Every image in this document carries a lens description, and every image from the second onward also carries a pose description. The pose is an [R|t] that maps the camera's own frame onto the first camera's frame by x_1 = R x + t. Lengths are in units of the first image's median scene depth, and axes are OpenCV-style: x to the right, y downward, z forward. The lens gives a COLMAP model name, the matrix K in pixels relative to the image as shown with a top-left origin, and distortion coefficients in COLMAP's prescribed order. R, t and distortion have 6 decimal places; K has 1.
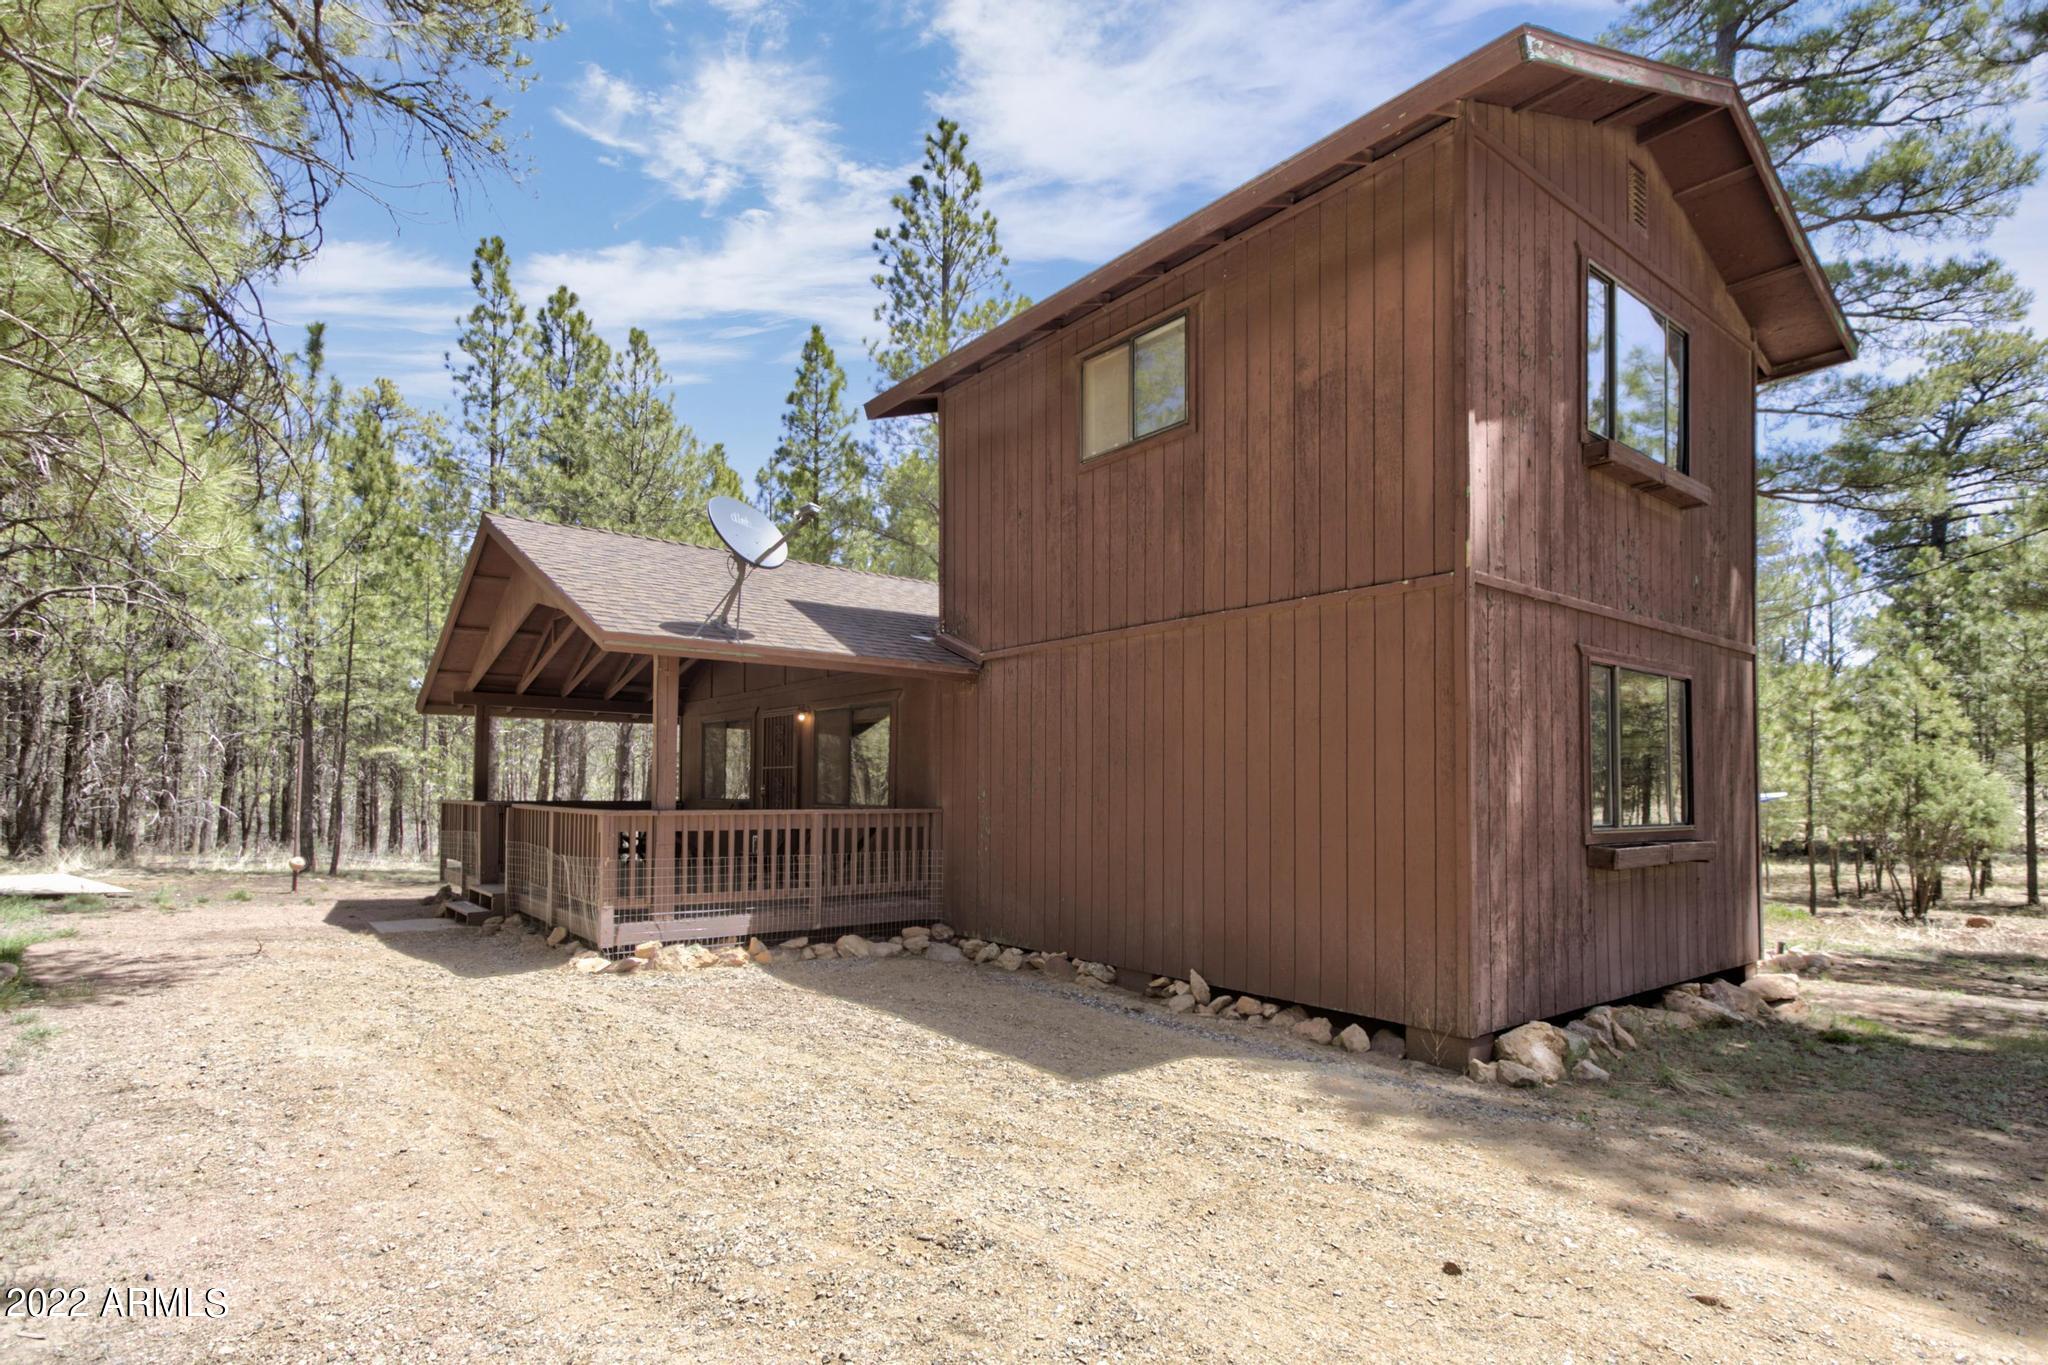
lens RADIAL K [[1030.0, 0, 1020.6], [0, 1030.0, 745.3], [0, 0, 1]] dist [-0.002358, 0.001406]
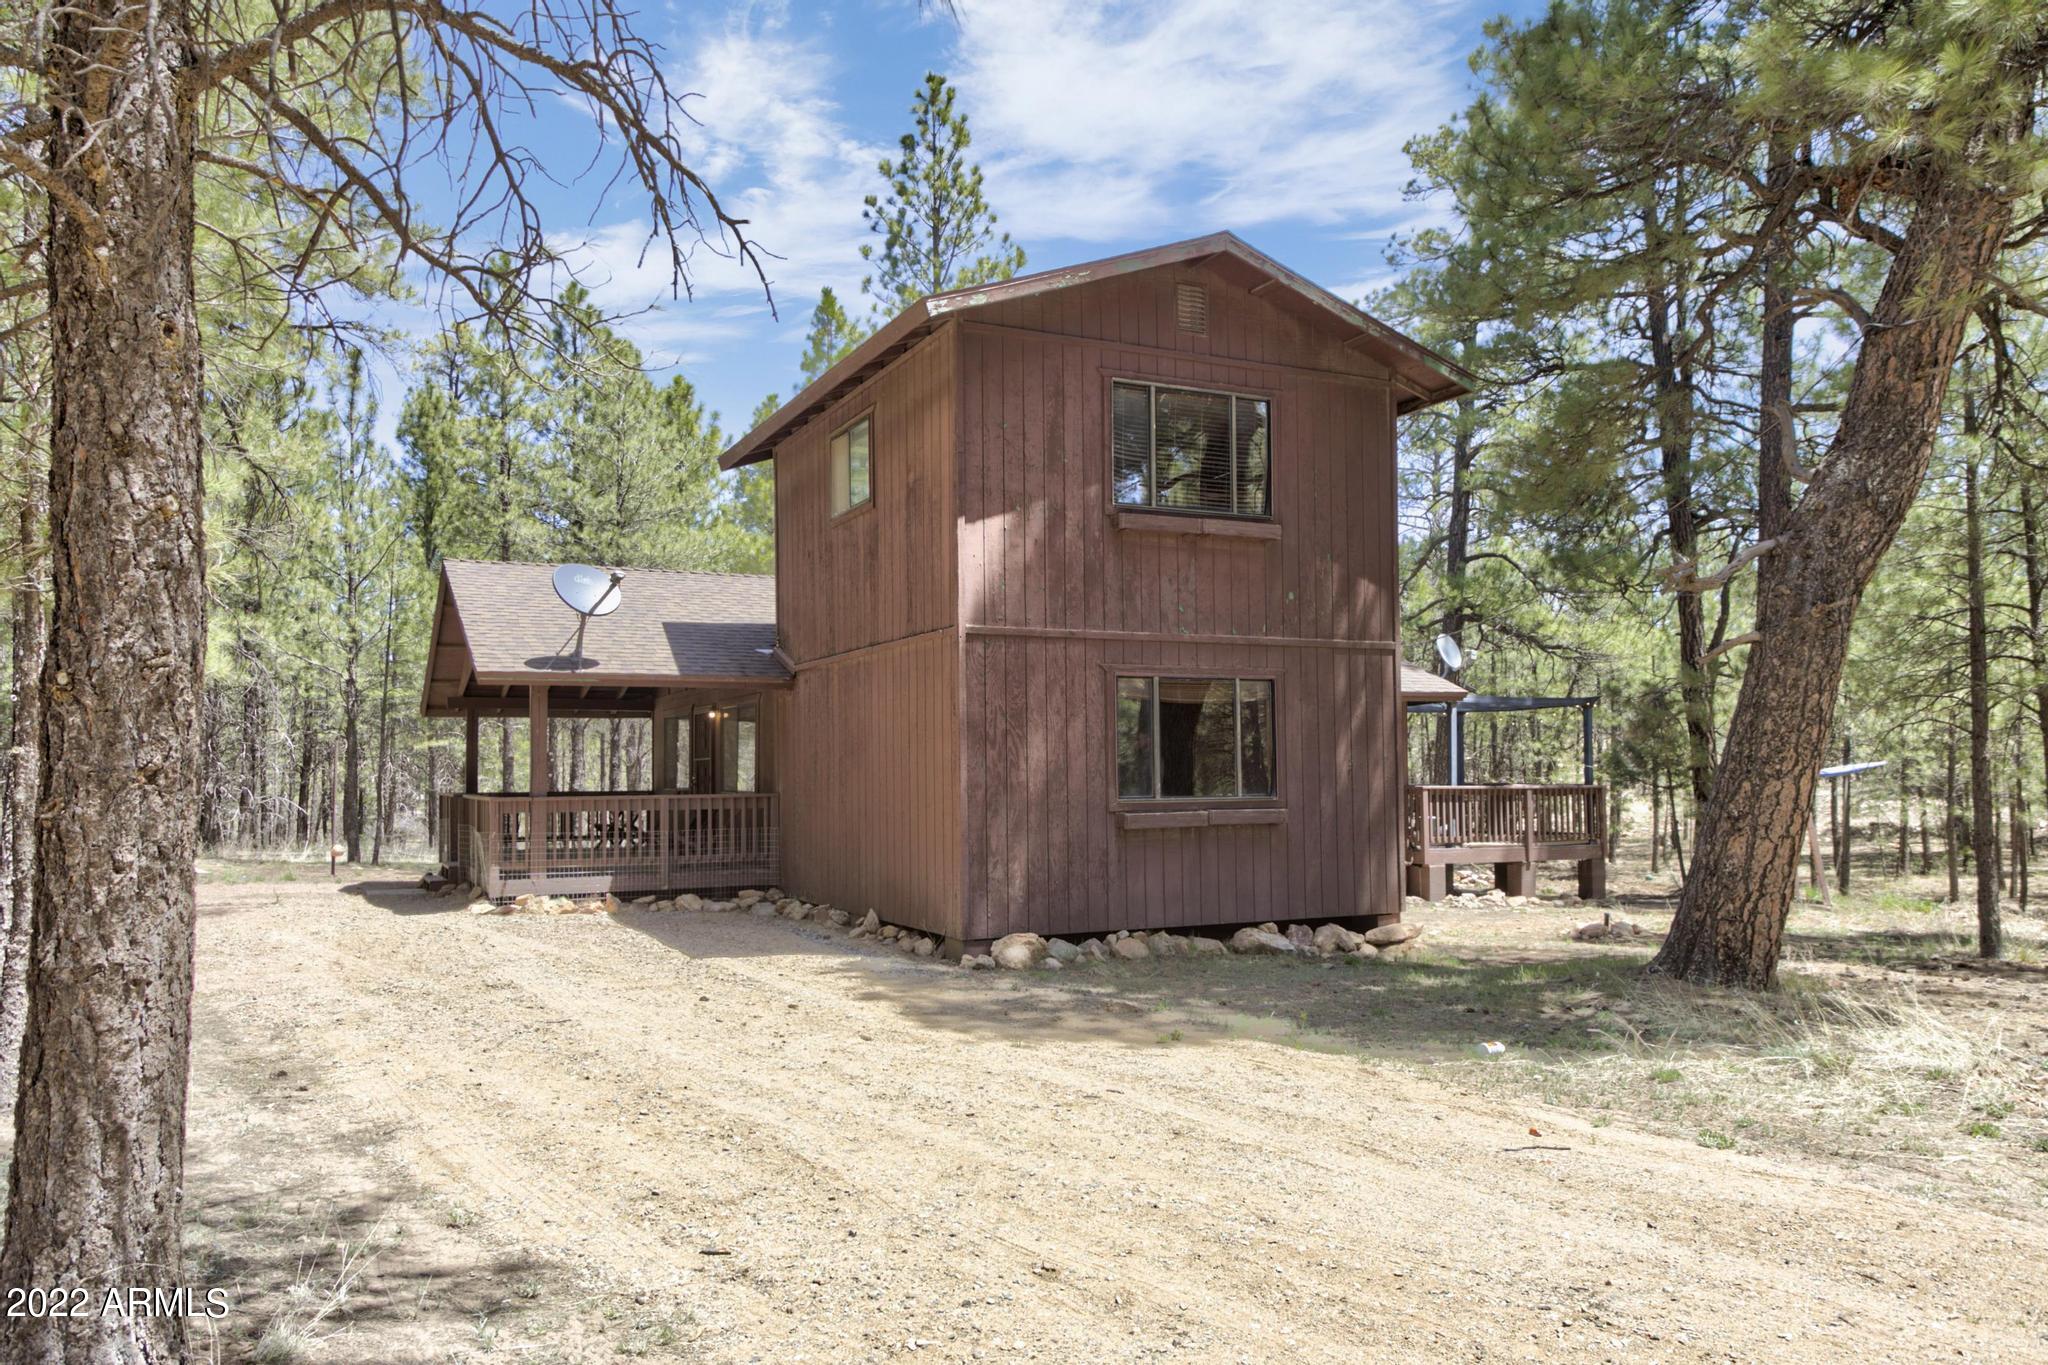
lens RADIAL K [[1456.8, 0, 1025.0], [0, 1456.8, 686.9], [0, 0, 1]] dist [-0.012280, -0.007818]
pose [[0.977135, -0.030054, -0.210486, 0.460080], [0.026820, 0.999475, -0.018200, -0.019528], [0.210922, 0.012138, 0.977428, -0.489891]]
